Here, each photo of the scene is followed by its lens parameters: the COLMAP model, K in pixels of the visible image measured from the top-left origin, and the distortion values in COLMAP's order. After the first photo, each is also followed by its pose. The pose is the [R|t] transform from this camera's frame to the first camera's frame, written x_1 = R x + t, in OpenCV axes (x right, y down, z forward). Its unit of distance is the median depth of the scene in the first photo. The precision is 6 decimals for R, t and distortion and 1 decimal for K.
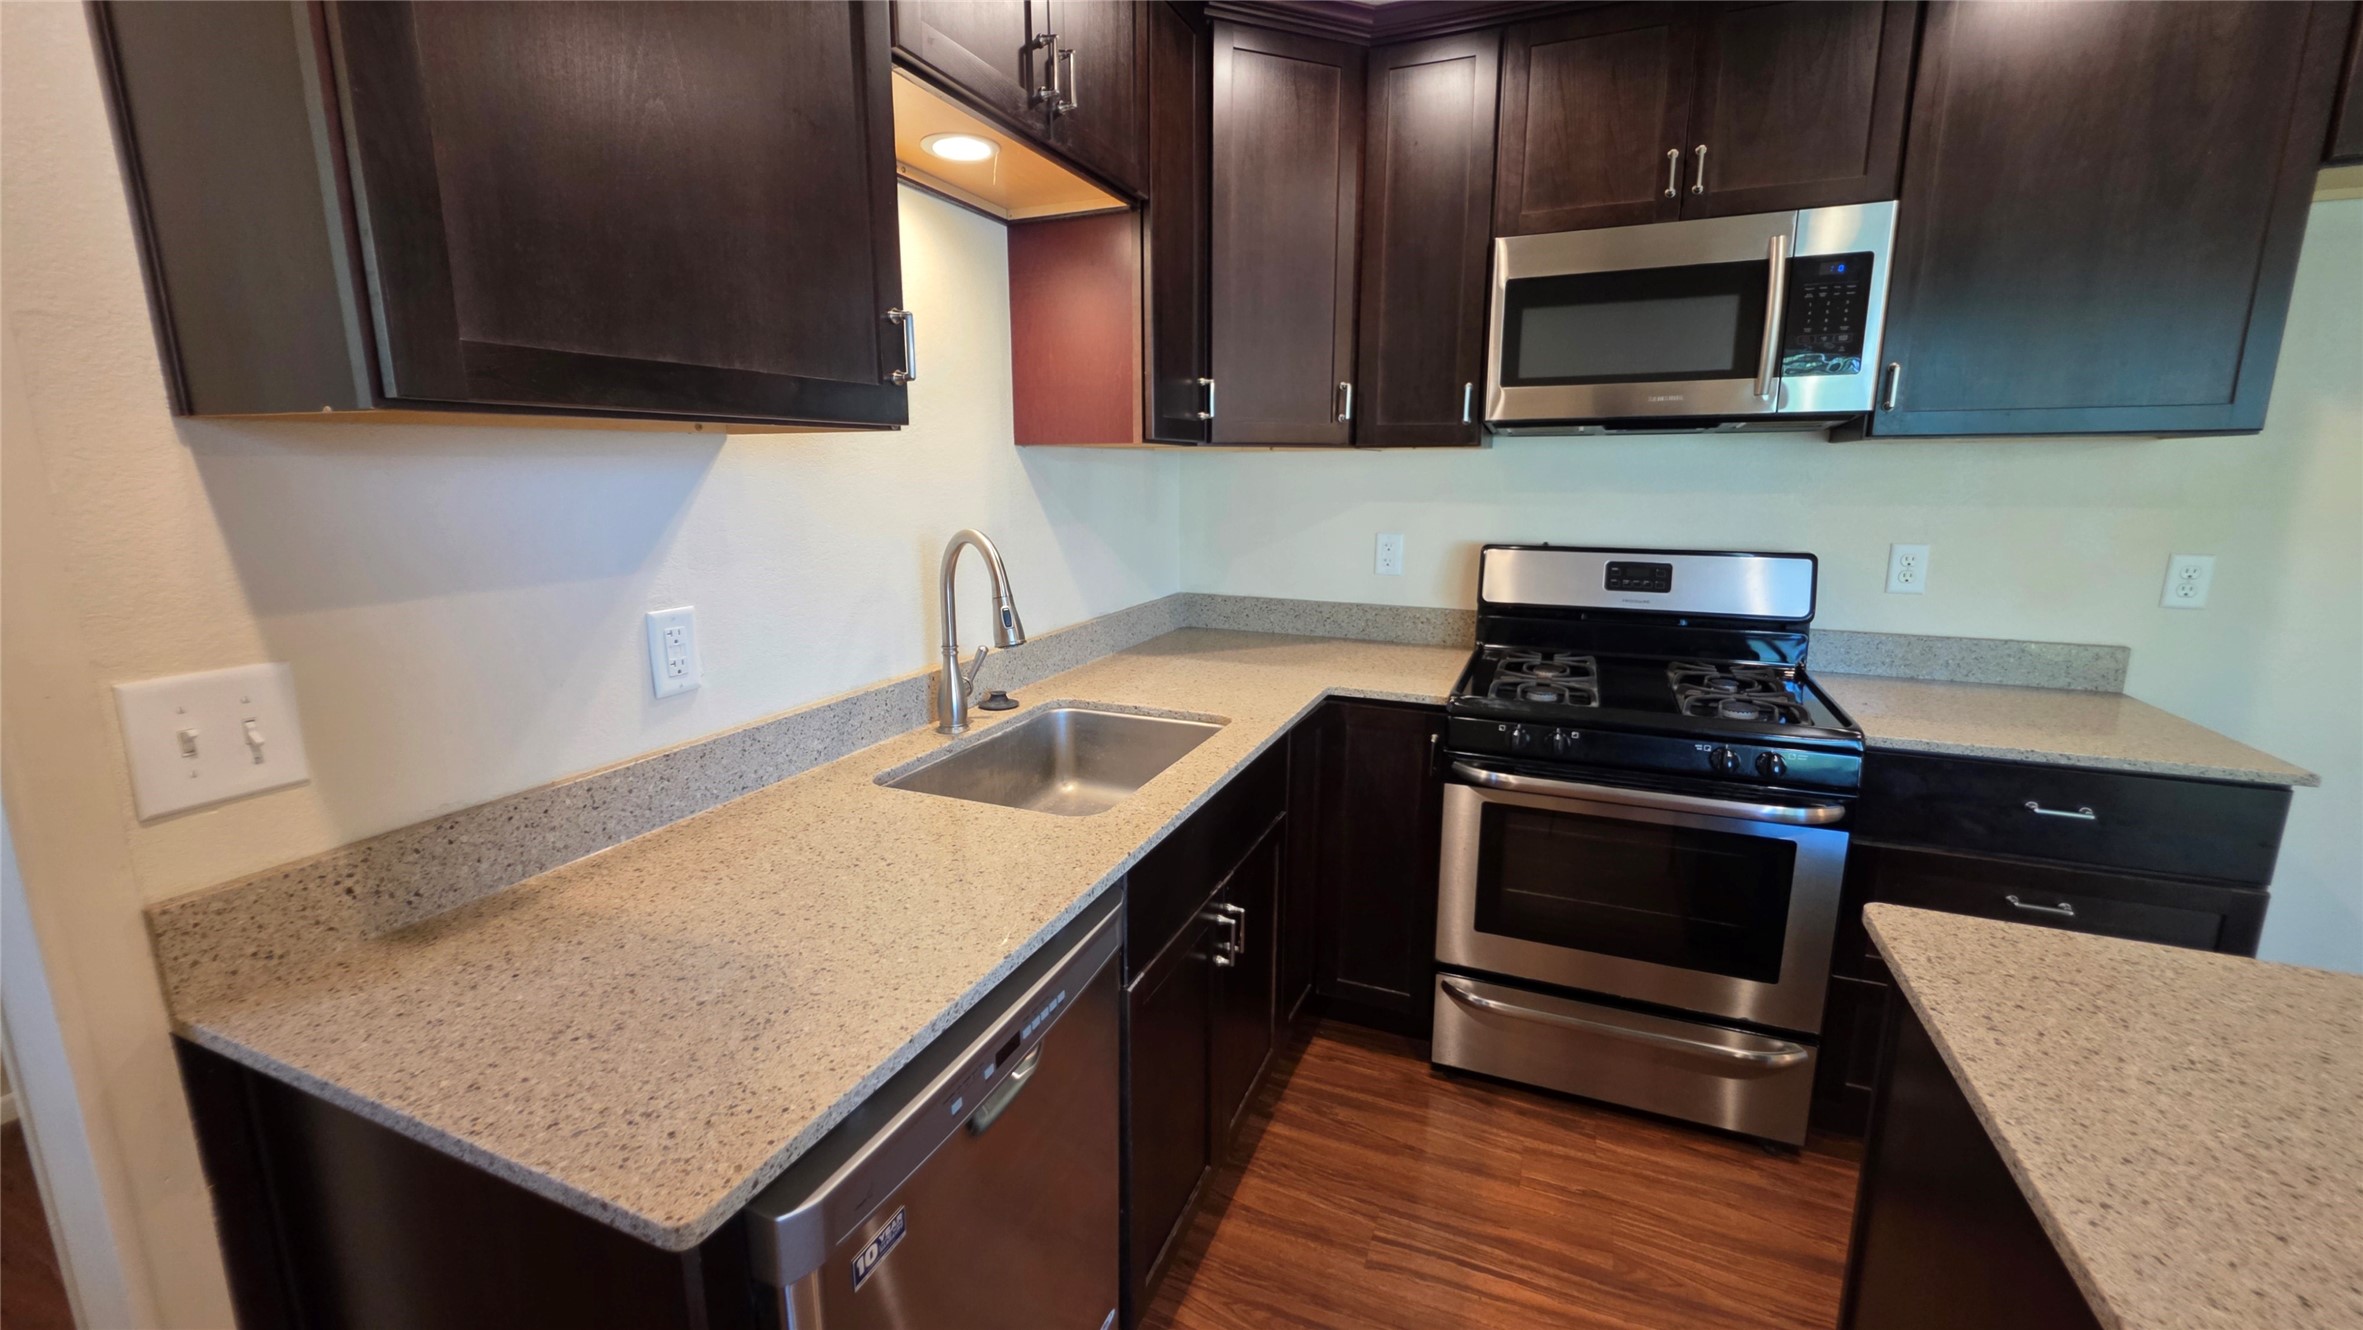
lens RADIAL K [[948.6, 0, 1178.3], [0, 948.6, 649.5], [0, 0, 1]] dist [0.004251, 0.000615]
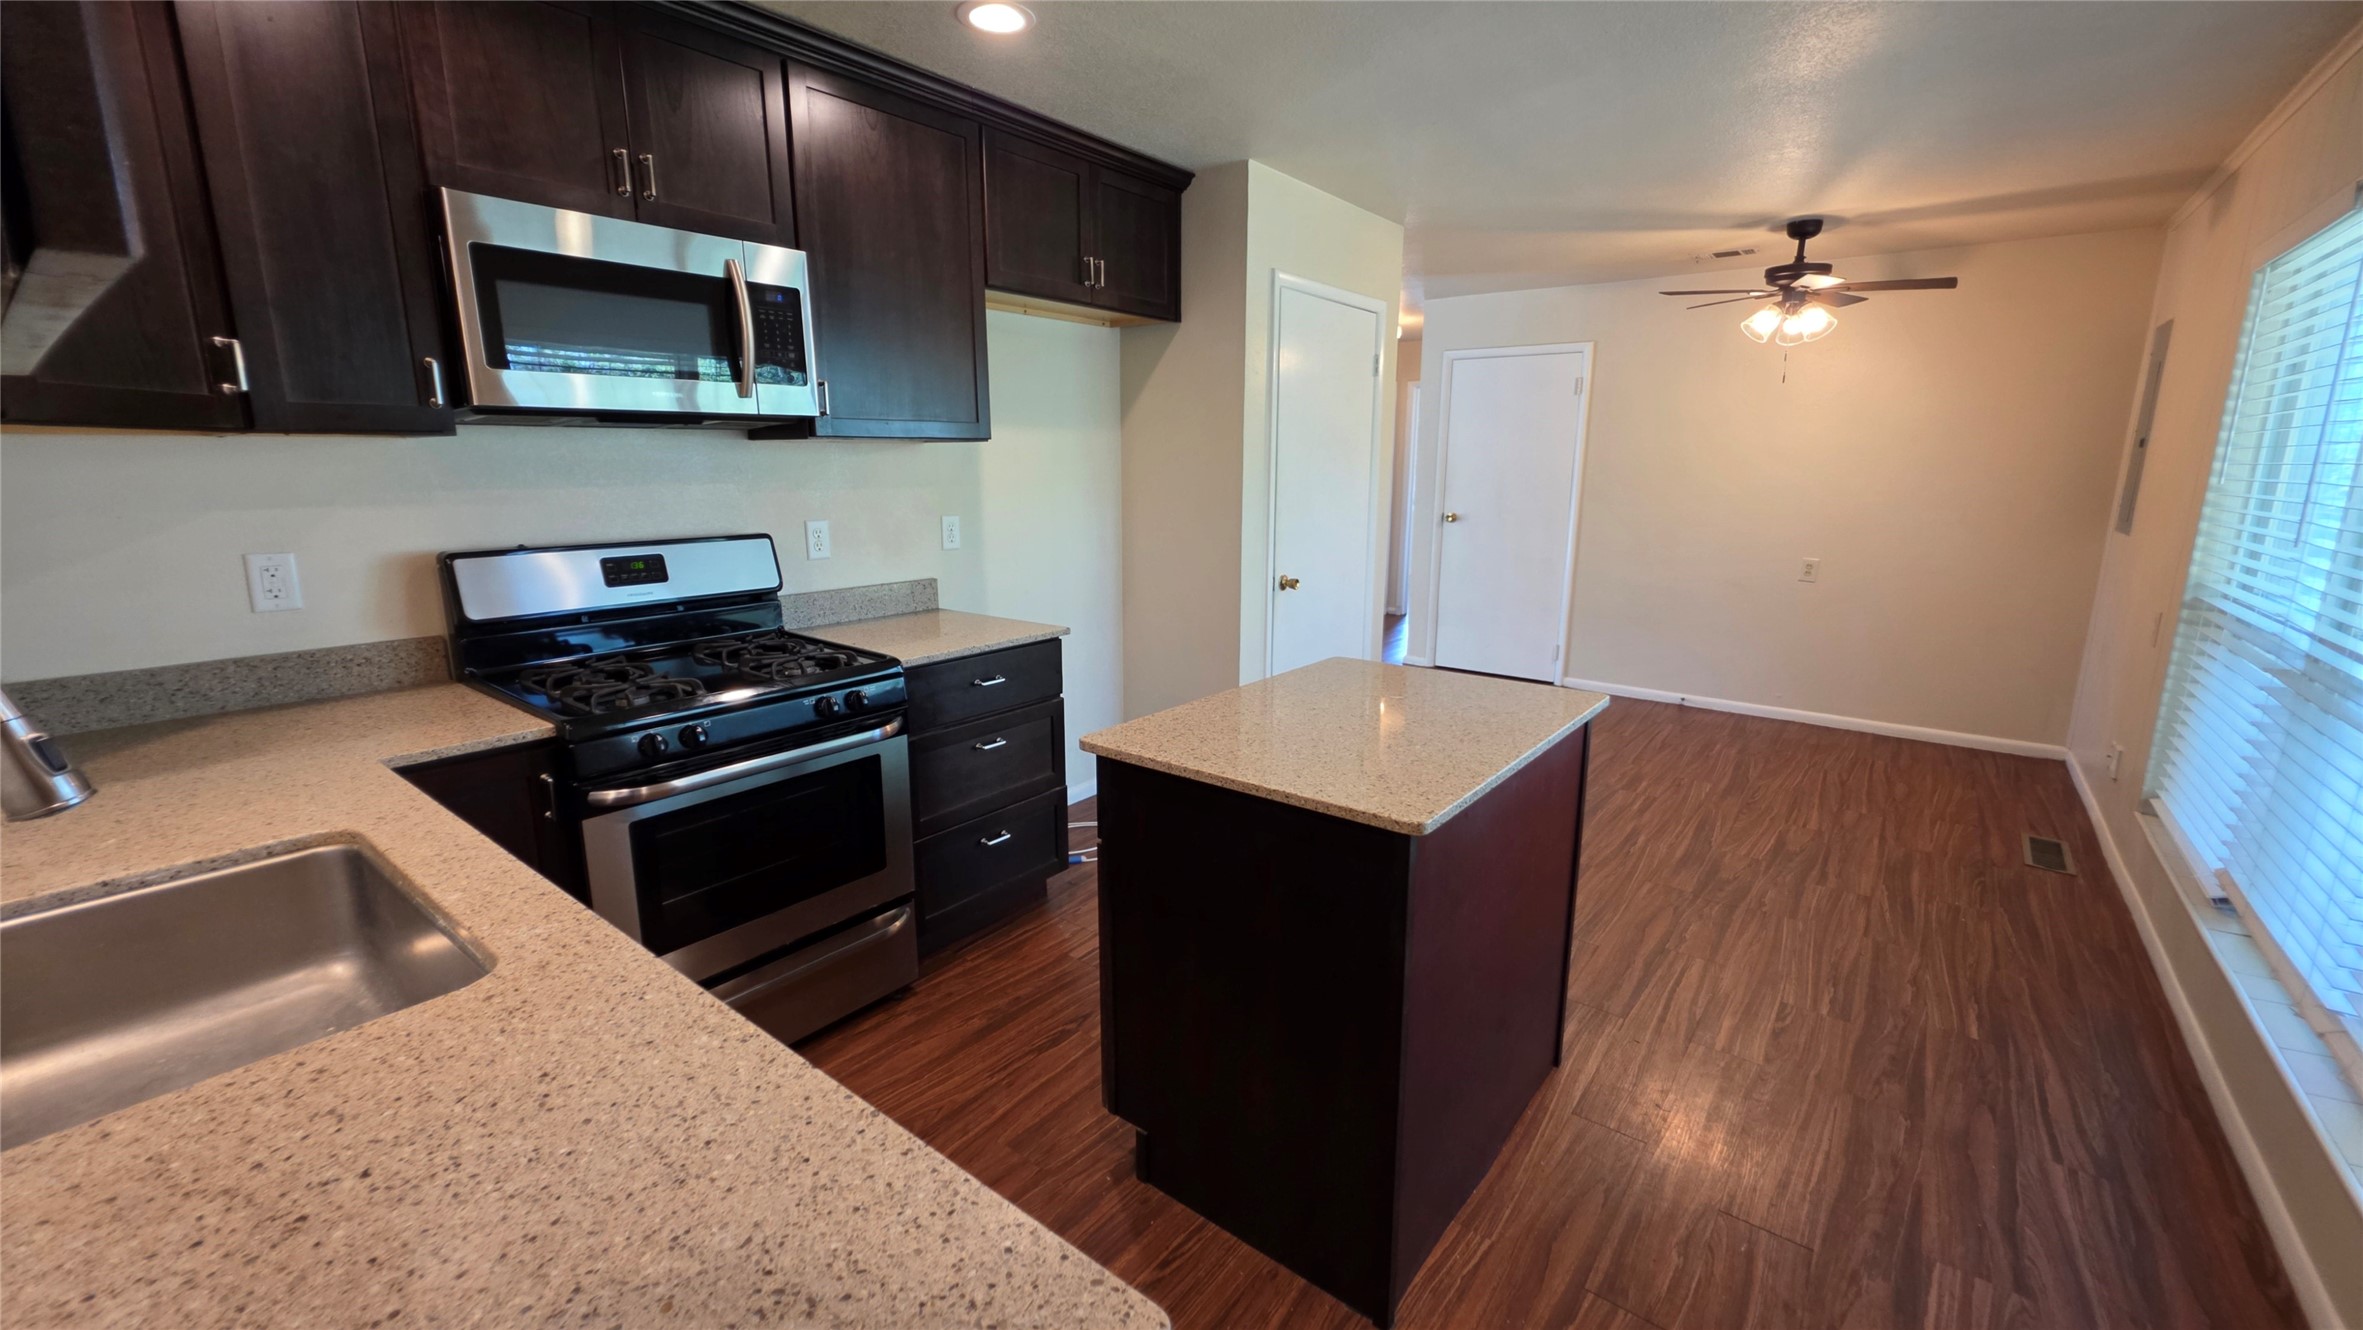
lens RADIAL K [[948.6, 0, 1179.3], [0, 948.6, 651.4], [0, 0, 1]] dist [0.004251, 0.000615]
pose [[0.268693, -0.190696, 0.944160, -0.394885], [0.183143, 0.972440, 0.144288, -0.039938], [-0.945655, 0.134147, 0.296213, 0.208251]]
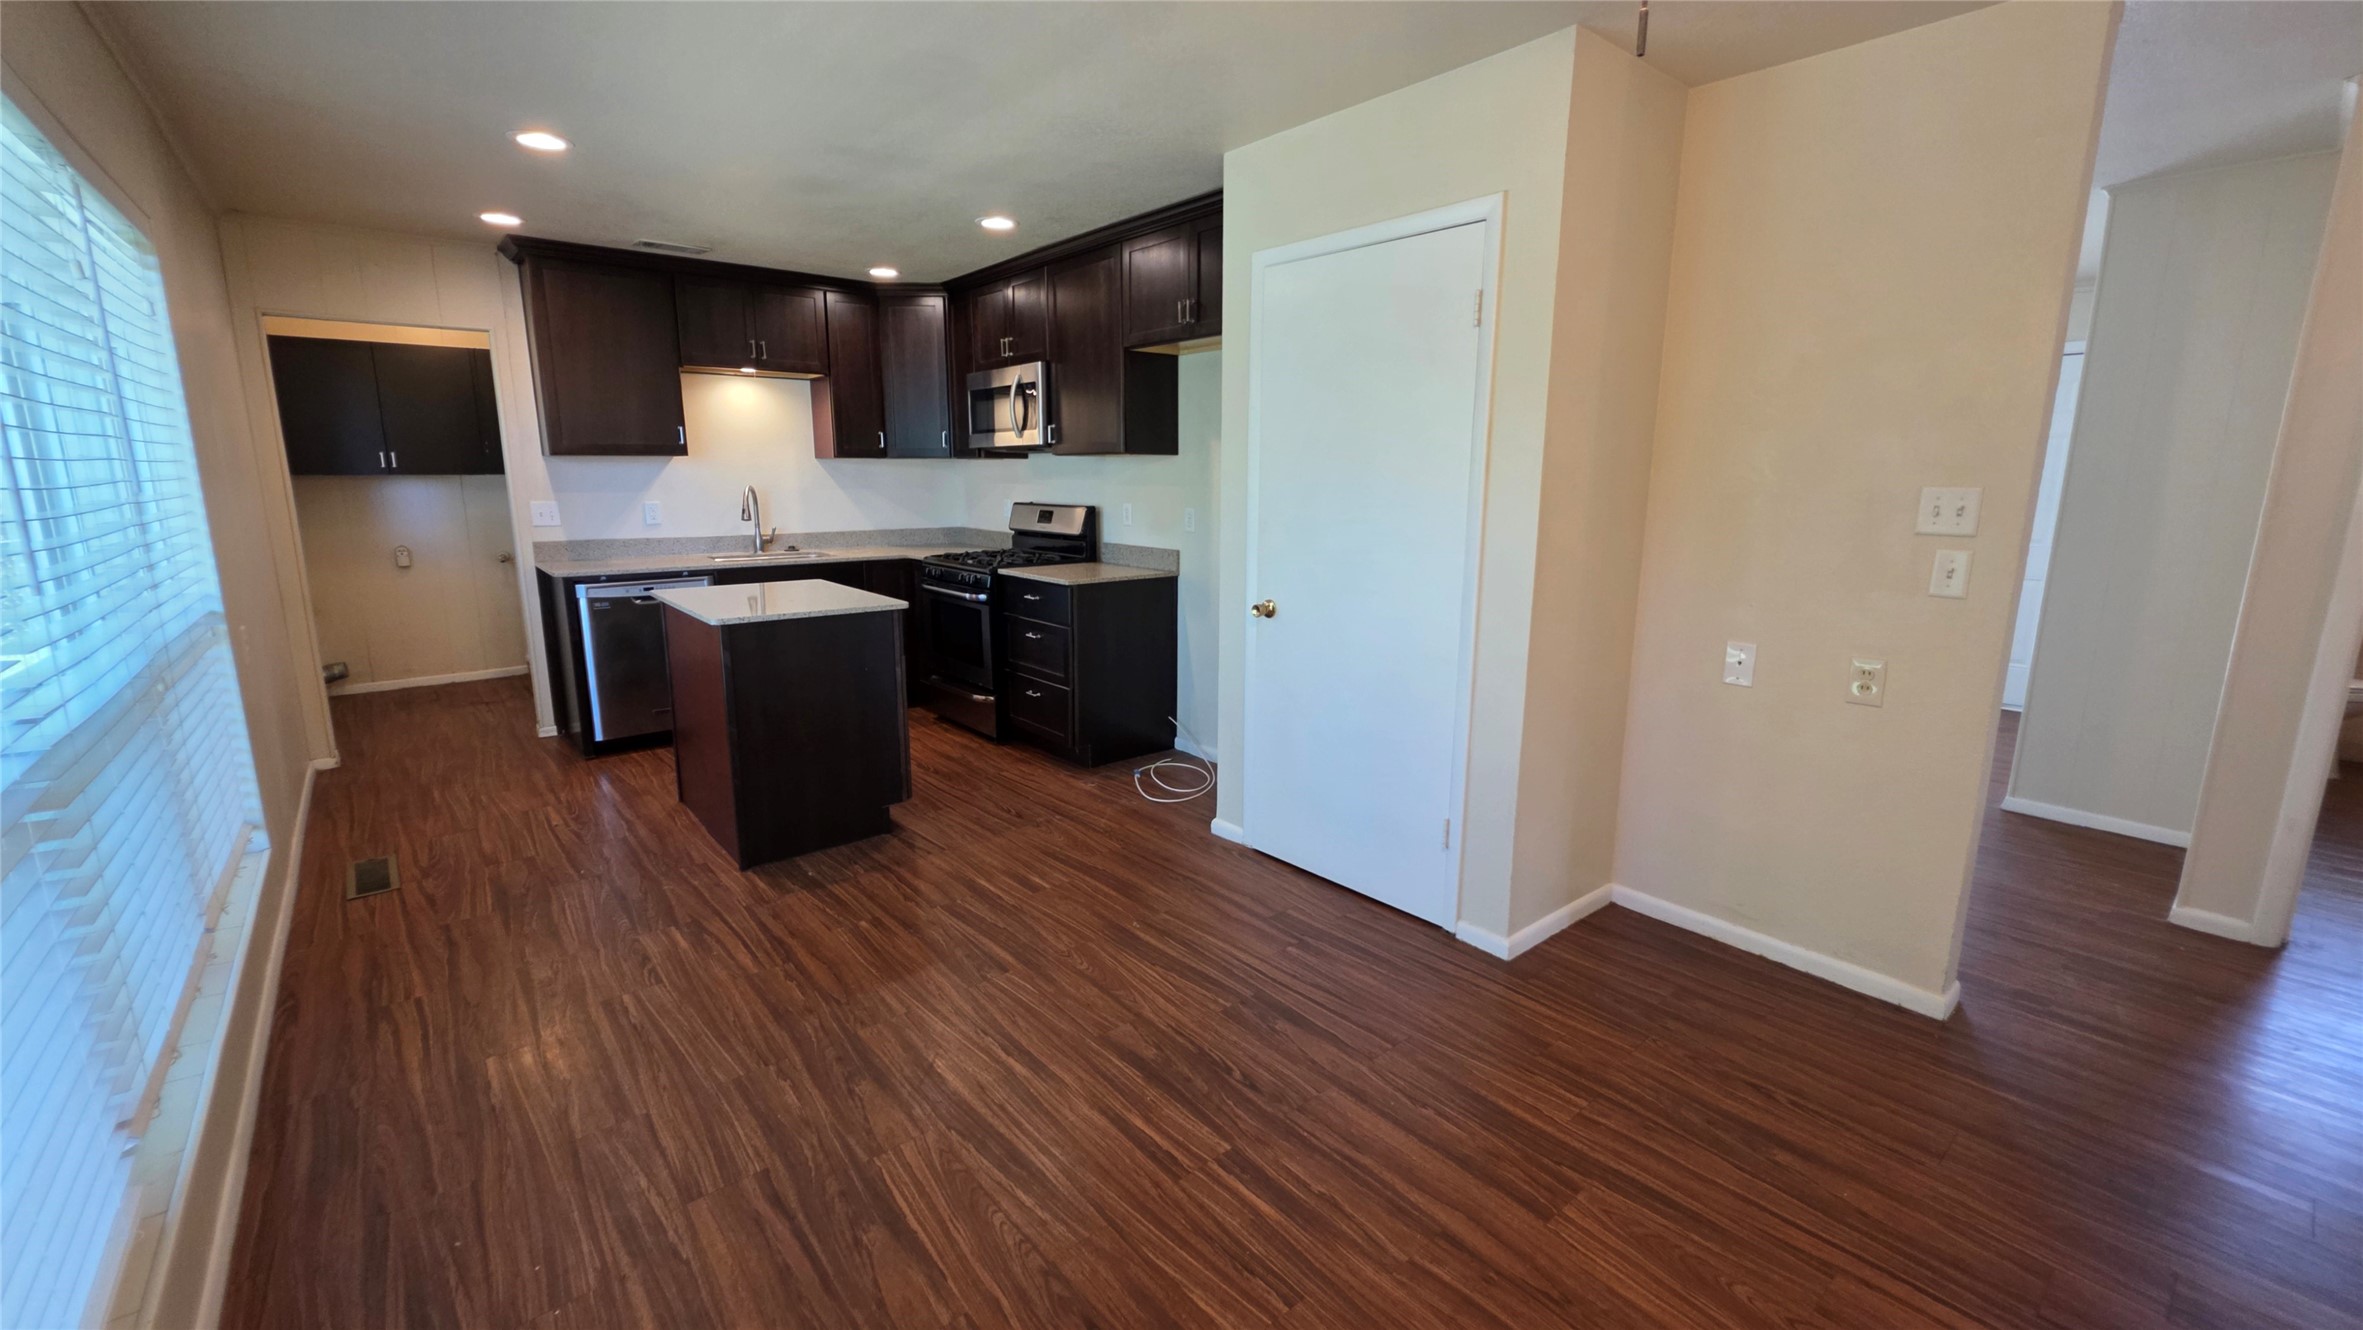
lens RADIAL K [[948.6, 0, 1187.9], [0, 948.6, 663.9], [0, 0, 1]] dist [0.004251, 0.000615]
pose [[0.887505, 0.094575, -0.450989, 2.202295], [-0.090761, 0.995417, 0.030137, 0.205779], [0.451772, 0.014185, 0.892021, -1.000921]]
